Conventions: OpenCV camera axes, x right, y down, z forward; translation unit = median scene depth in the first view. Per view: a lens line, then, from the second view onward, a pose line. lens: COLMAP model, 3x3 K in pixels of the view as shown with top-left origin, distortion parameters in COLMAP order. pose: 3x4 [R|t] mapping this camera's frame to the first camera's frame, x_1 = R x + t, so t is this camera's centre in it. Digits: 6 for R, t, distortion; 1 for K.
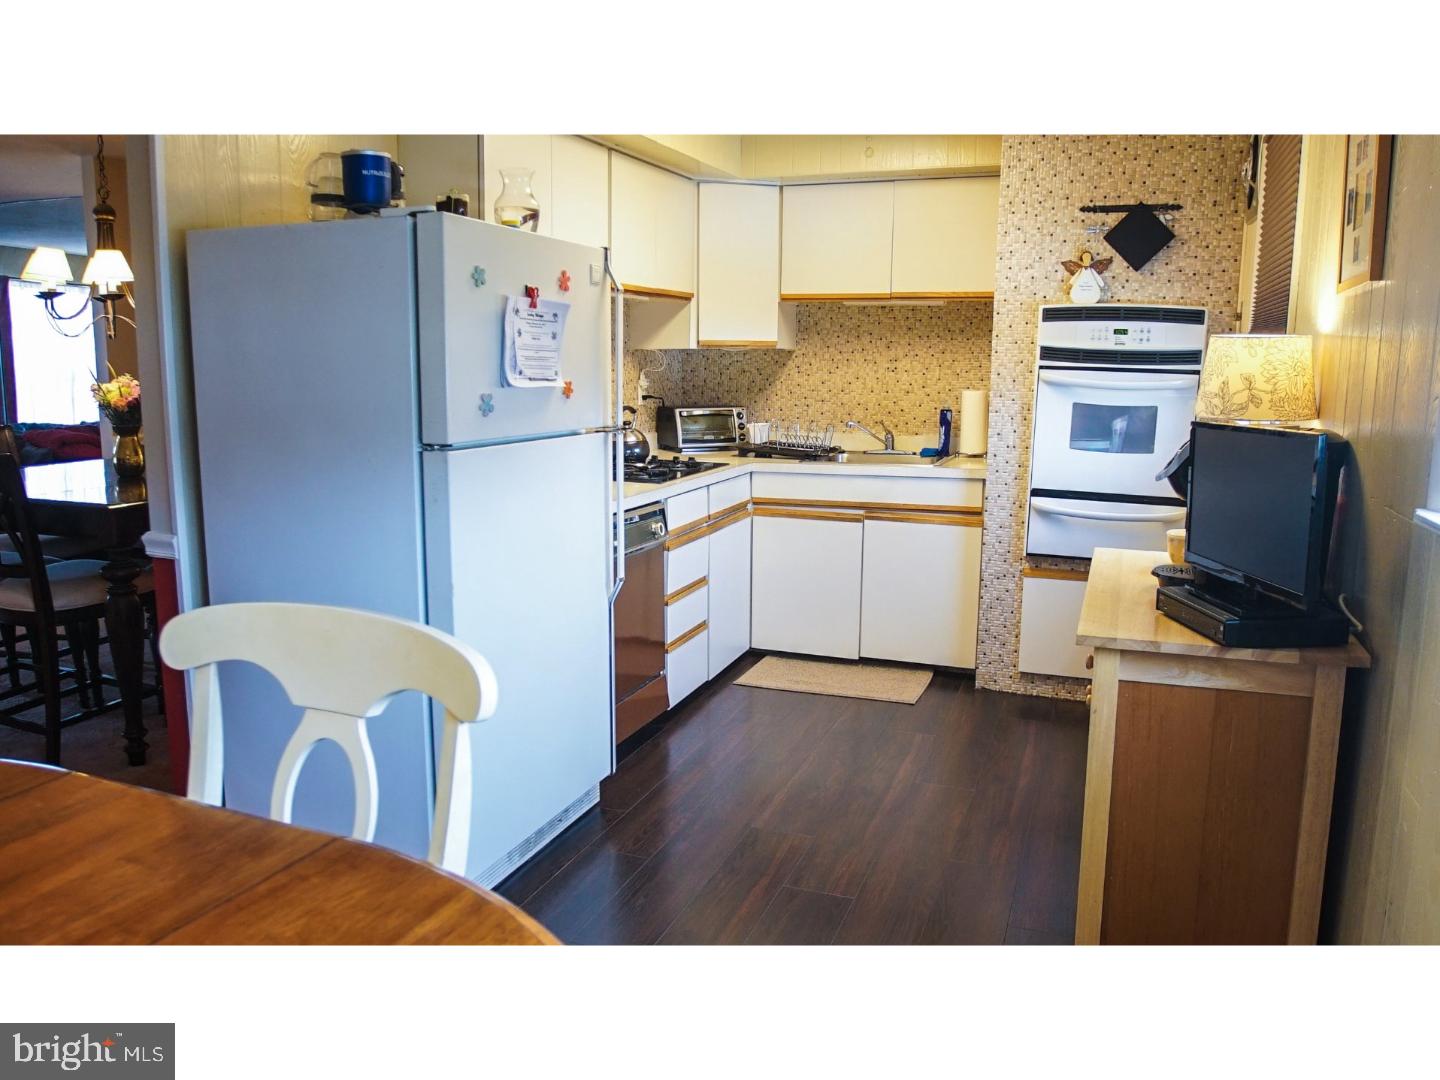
lens RADIAL K [[1089.0, 0, 720.0], [0, 1089.0, 540.0], [0, 0, 1]] dist [-0.100975, 0.071434]
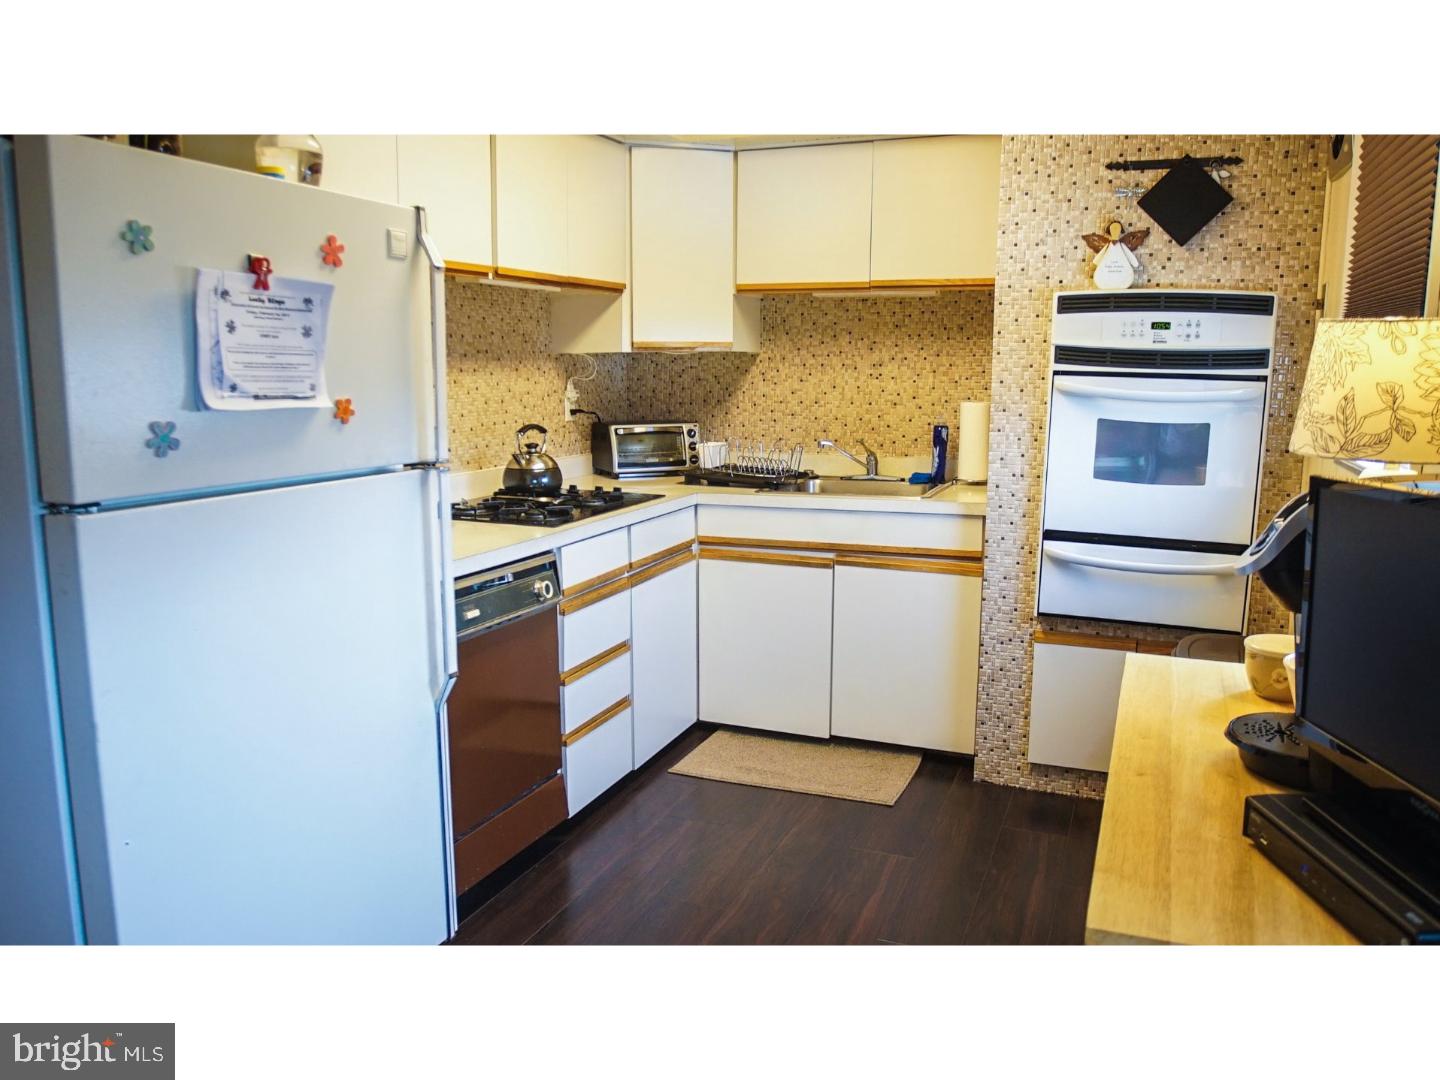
lens RADIAL K [[1089.0, 0, 720.0], [0, 1089.0, 540.0], [0, 0, 1]] dist [-0.100975, 0.071434]
pose [[0.999626, -0.000239, -0.027349, 0.077341], [0.000082, 0.999983, -0.005763, -0.035762], [0.027349, 0.005758, 0.999609, 0.220716]]
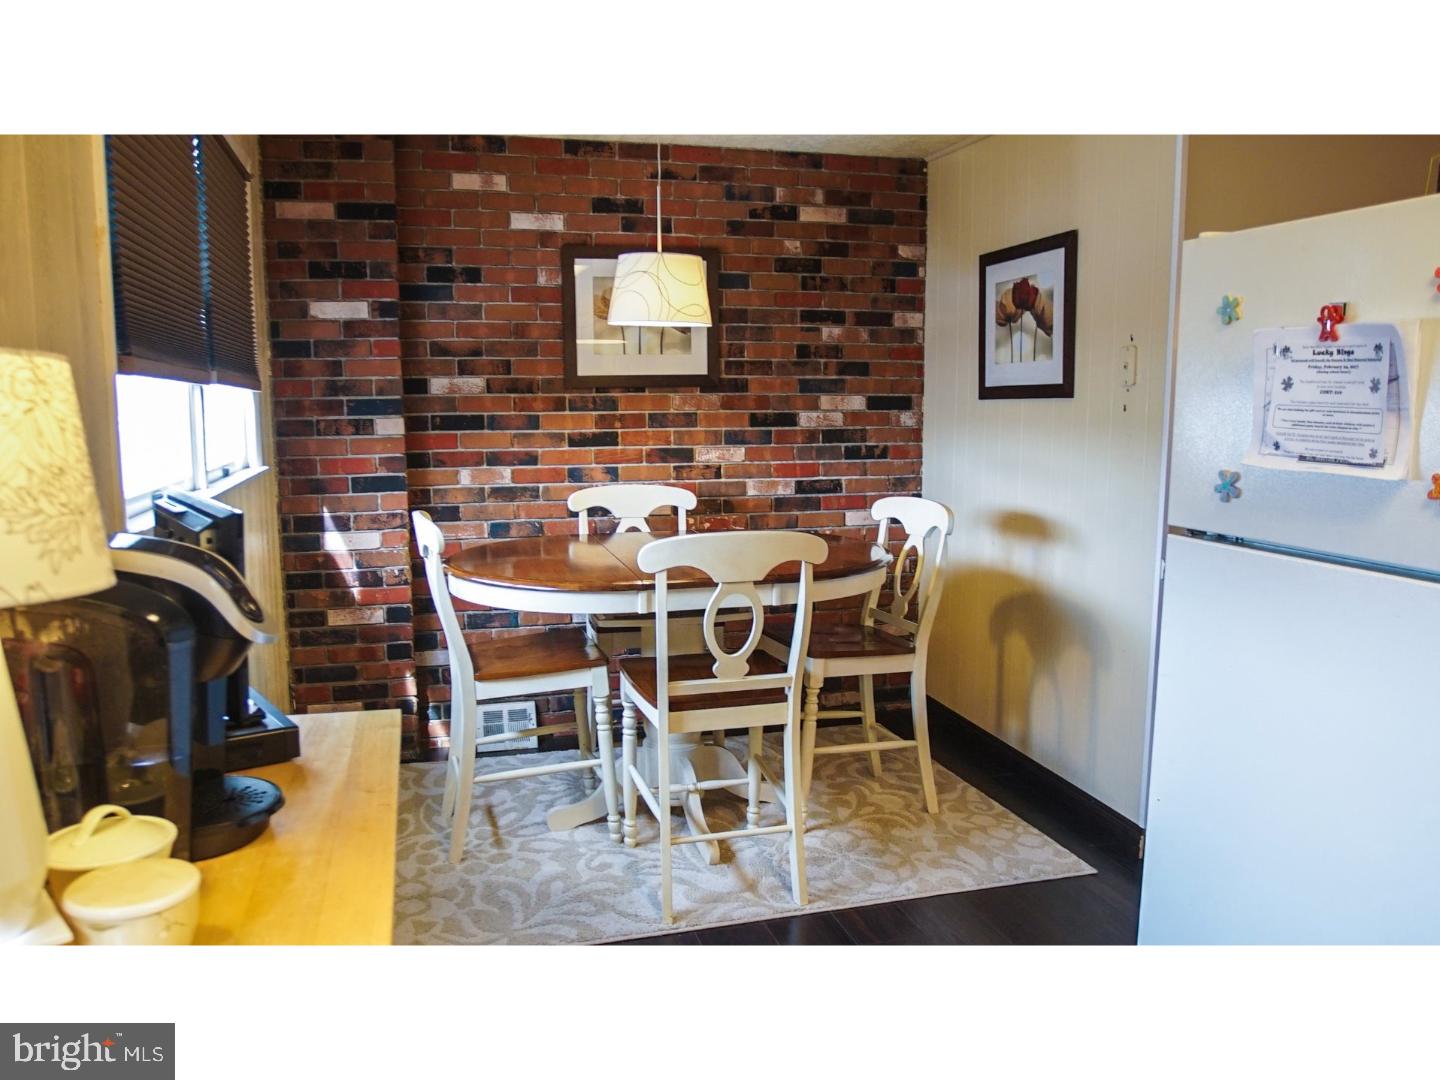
lens RADIAL K [[1089.0, 0, 720.0], [0, 1089.0, 540.0], [0, 0, 1]] dist [-0.100975, 0.071434]
pose [[-0.810142, 0.064429, -0.582682, 0.276472], [-0.105007, 0.961919, 0.252361, -0.136859], [0.576753, 0.265634, -0.772525, 0.796382]]
